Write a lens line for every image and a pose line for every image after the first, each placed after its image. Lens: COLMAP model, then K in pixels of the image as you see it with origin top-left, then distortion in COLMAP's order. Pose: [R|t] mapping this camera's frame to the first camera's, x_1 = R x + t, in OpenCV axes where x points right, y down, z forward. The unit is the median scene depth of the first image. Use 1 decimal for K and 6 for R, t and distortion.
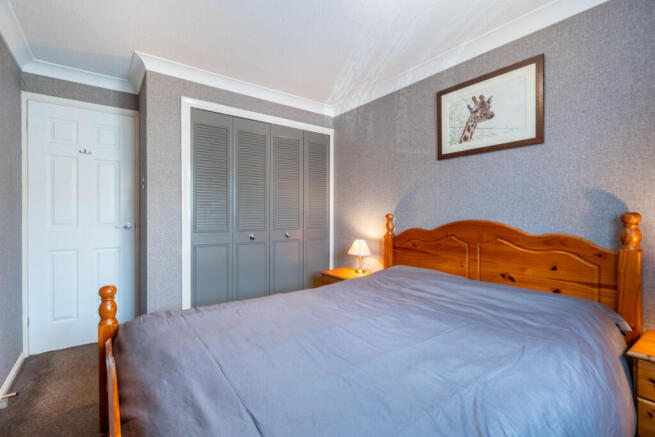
lens RADIAL K [[304.7, 0, 324.4], [0, 304.7, 217.3], [0, 0, 1]] dist [-0.000792, 0.000416]
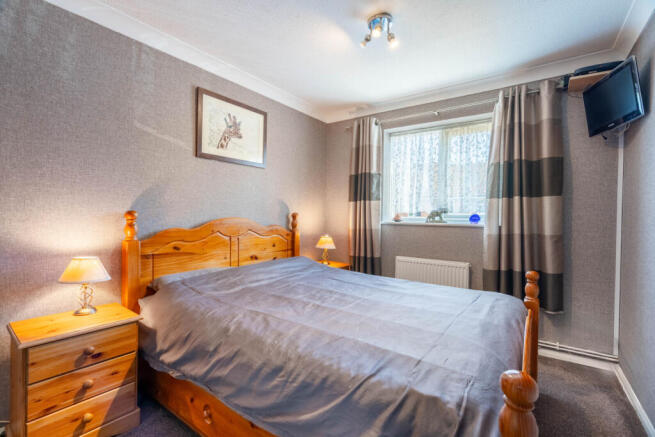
lens RADIAL K [[304.7, 0, 324.4], [0, 304.7, 217.3], [0, 0, 1]] dist [-0.000792, 0.000416]
pose [[-0.307047, -0.014268, 0.951587, -0.743642], [-0.004695, 0.999898, 0.013477, -0.009977], [-0.951683, -0.000330, -0.307083, 0.994814]]
